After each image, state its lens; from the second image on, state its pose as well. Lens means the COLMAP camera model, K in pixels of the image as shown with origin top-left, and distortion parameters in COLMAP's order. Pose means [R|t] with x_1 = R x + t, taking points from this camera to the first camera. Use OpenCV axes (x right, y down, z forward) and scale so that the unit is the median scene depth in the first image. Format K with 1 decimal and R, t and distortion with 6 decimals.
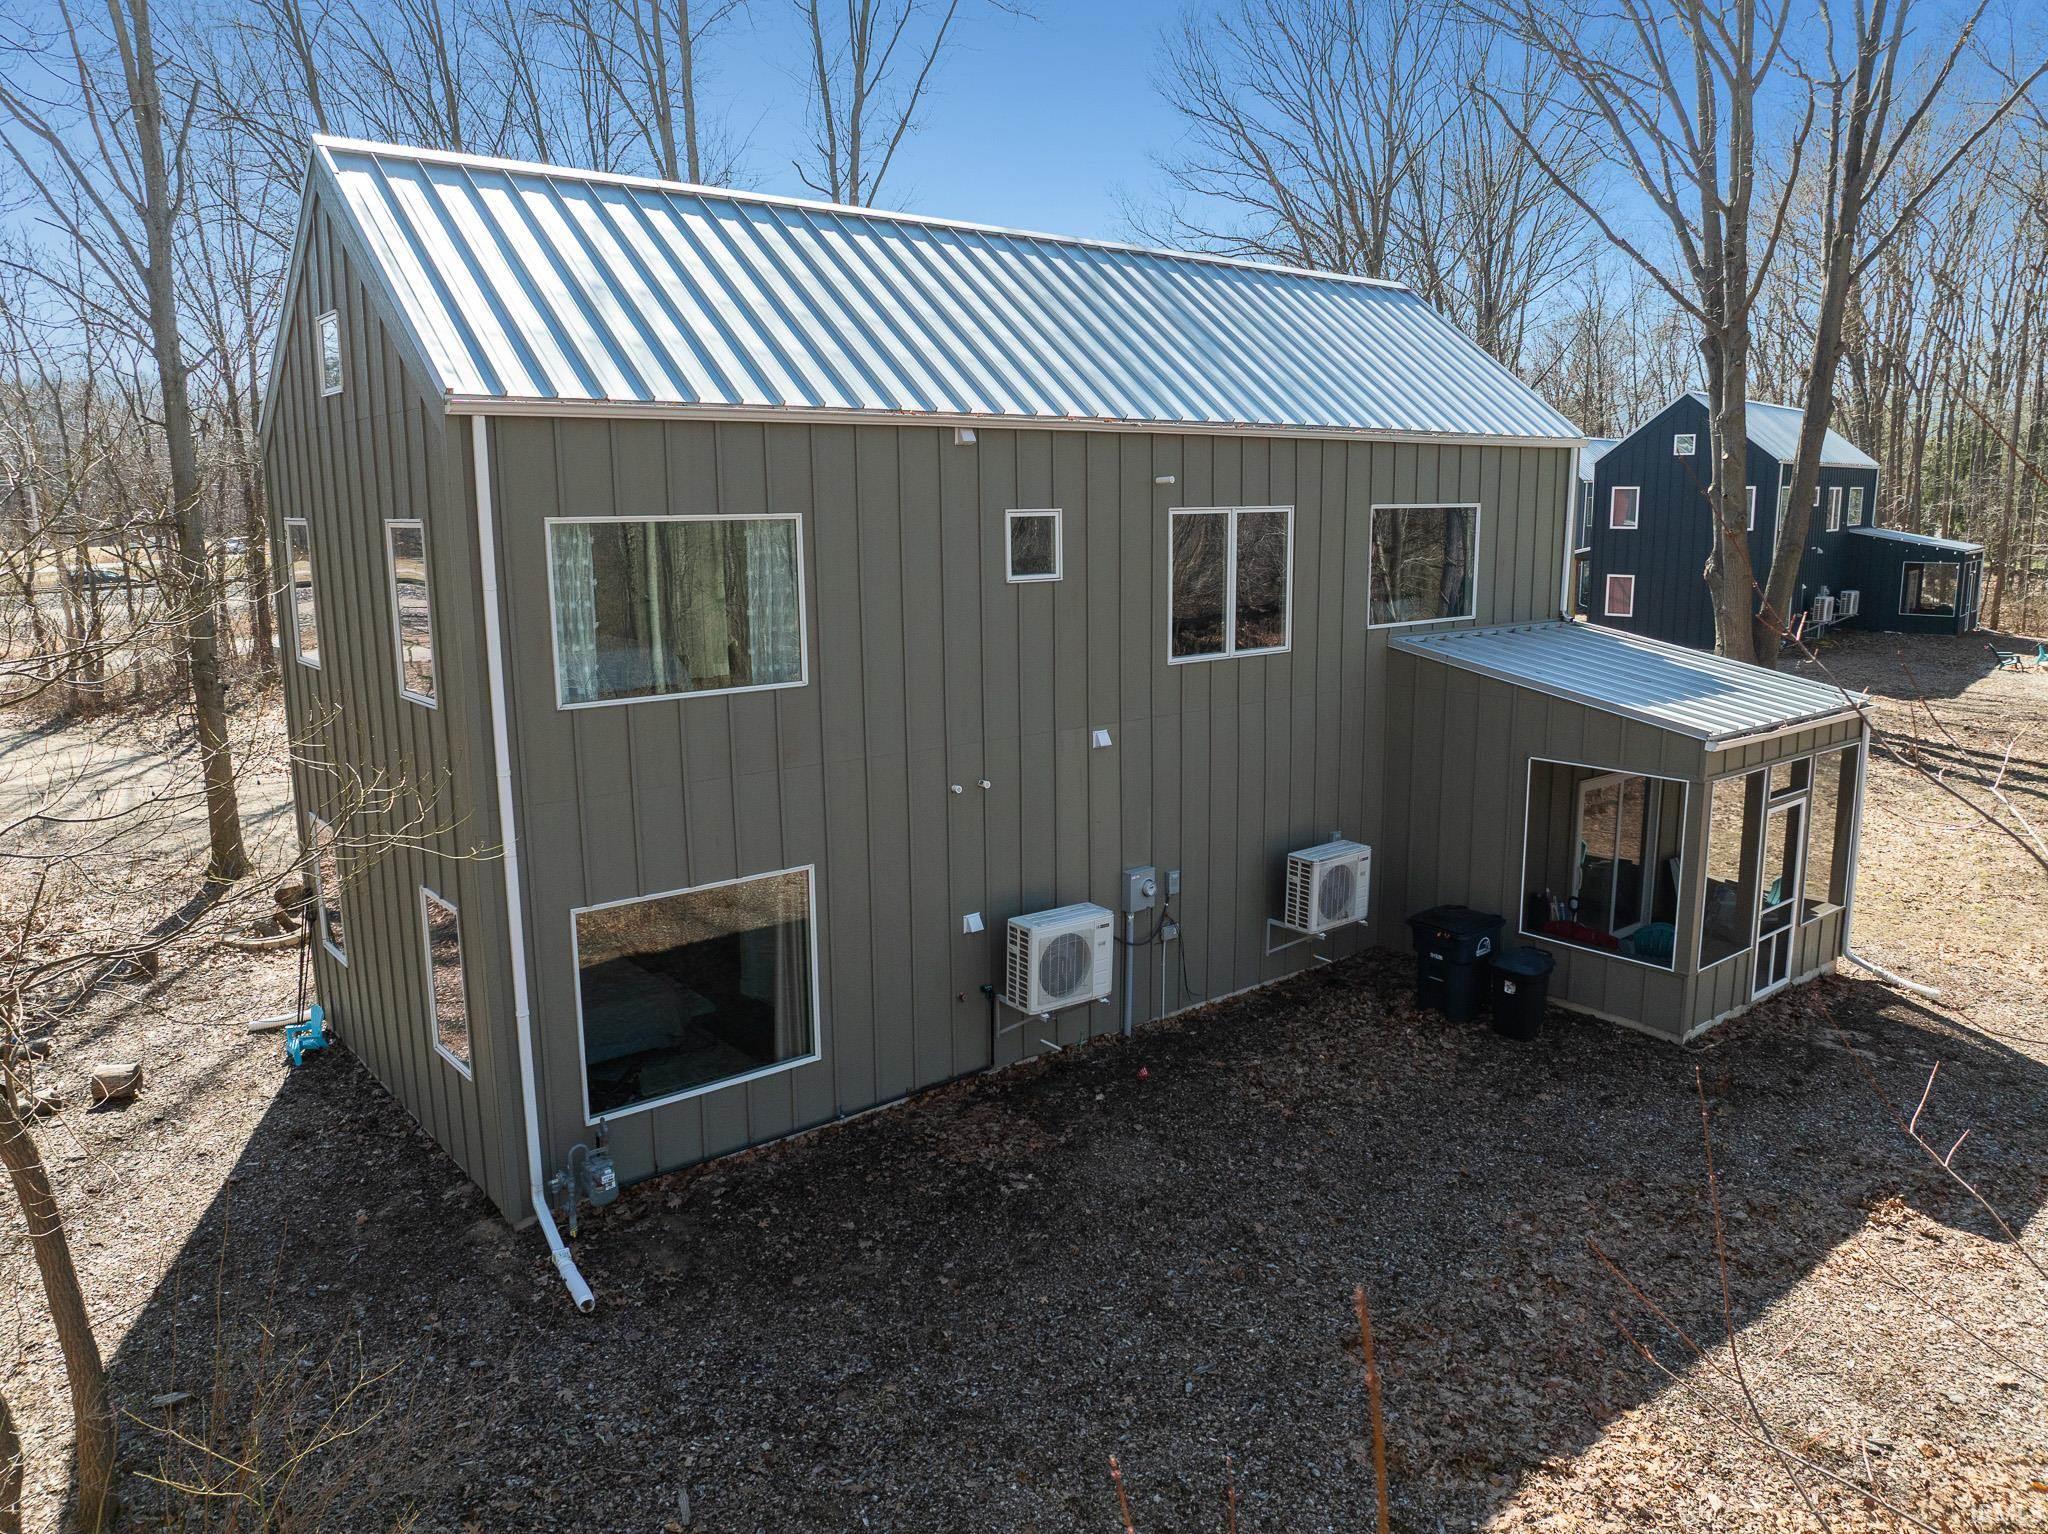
lens RADIAL K [[1445.4, 0, 1024.0], [0, 1445.4, 767.0], [0, 0, 1]] dist [-0.035458, -0.002011]
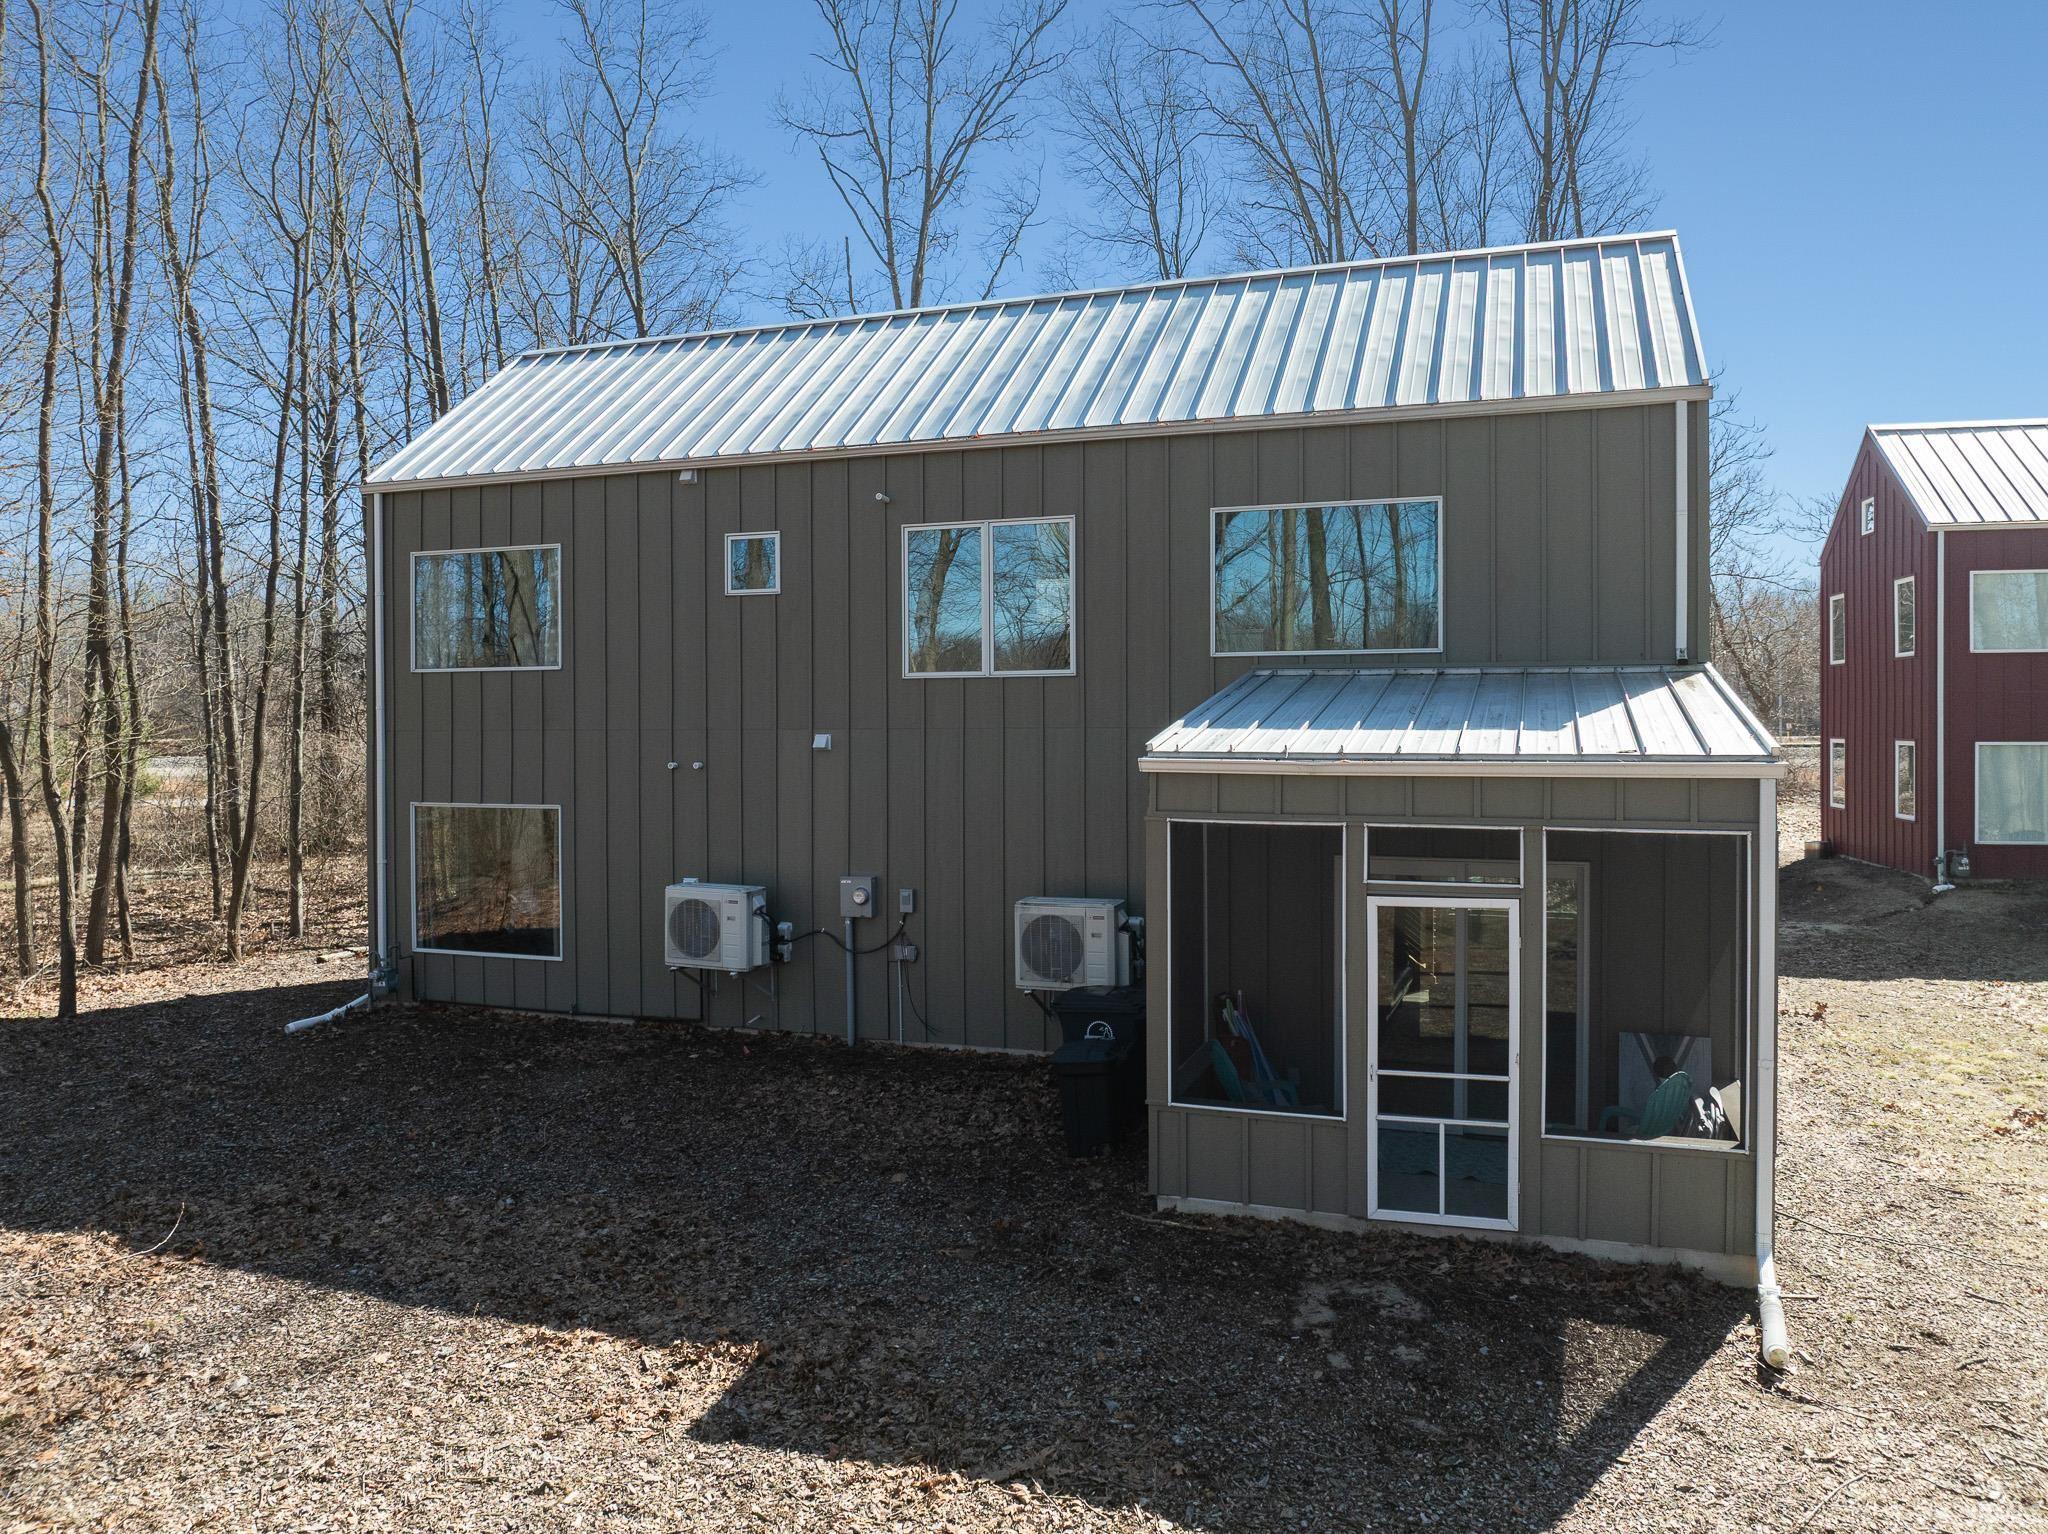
lens RADIAL K [[1445.4, 0, 1024.0], [0, 1445.4, 767.0], [0, 0, 1]] dist [-0.035458, -0.002011]
pose [[0.497737, 0.021079, -0.867072, 1.081488], [-0.159733, 0.984832, -0.067752, 0.048828], [0.852492, 0.172223, 0.493555, 0.624657]]
